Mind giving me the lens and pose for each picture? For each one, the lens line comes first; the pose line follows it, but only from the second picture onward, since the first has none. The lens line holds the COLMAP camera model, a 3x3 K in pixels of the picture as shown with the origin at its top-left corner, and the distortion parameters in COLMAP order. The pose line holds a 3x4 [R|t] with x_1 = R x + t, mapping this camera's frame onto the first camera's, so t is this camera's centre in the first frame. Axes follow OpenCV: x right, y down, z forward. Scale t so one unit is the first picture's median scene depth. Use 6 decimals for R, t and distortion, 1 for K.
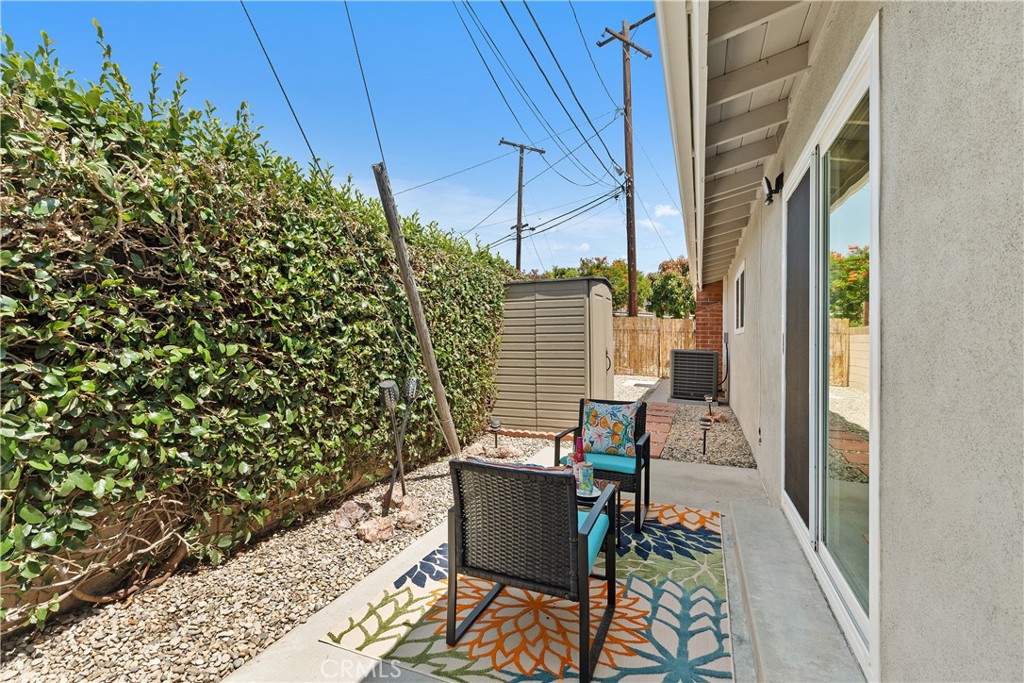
lens RADIAL K [[464.0, 0, 505.6], [0, 464.0, 336.1], [0, 0, 1]] dist [0.008642, -0.000148]
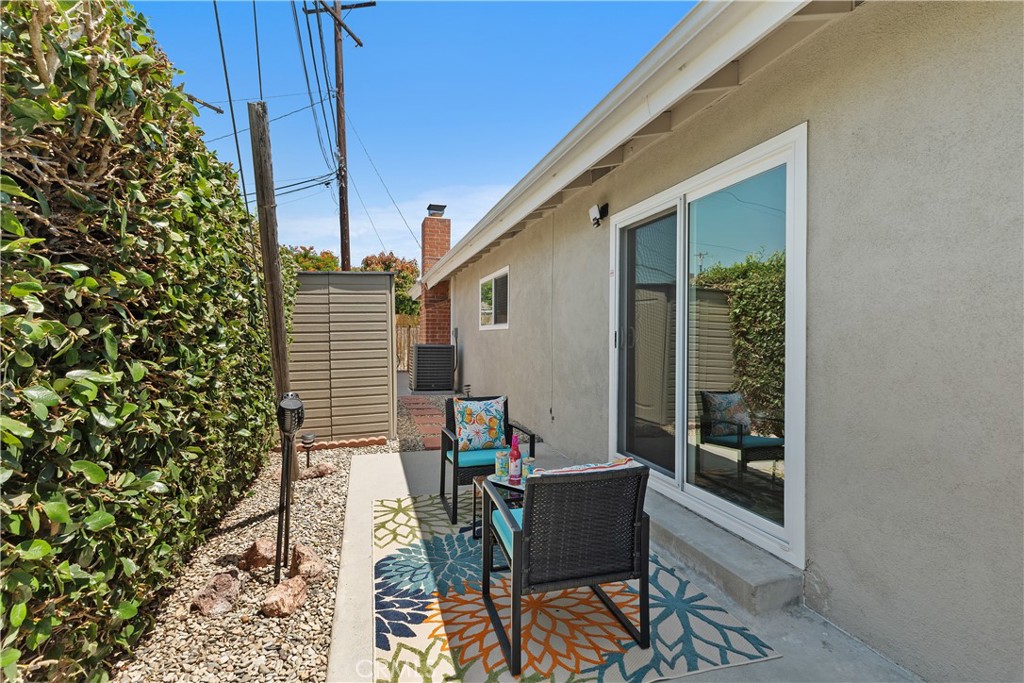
lens RADIAL K [[464.0, 0, 501.5], [0, 464.0, 344.8], [0, 0, 1]] dist [0.008642, -0.000148]
pose [[0.788485, -0.025529, 0.614523, -0.433843], [0.006178, 0.999417, 0.033591, -0.014831], [-0.615022, -0.022689, 0.788183, 0.189065]]
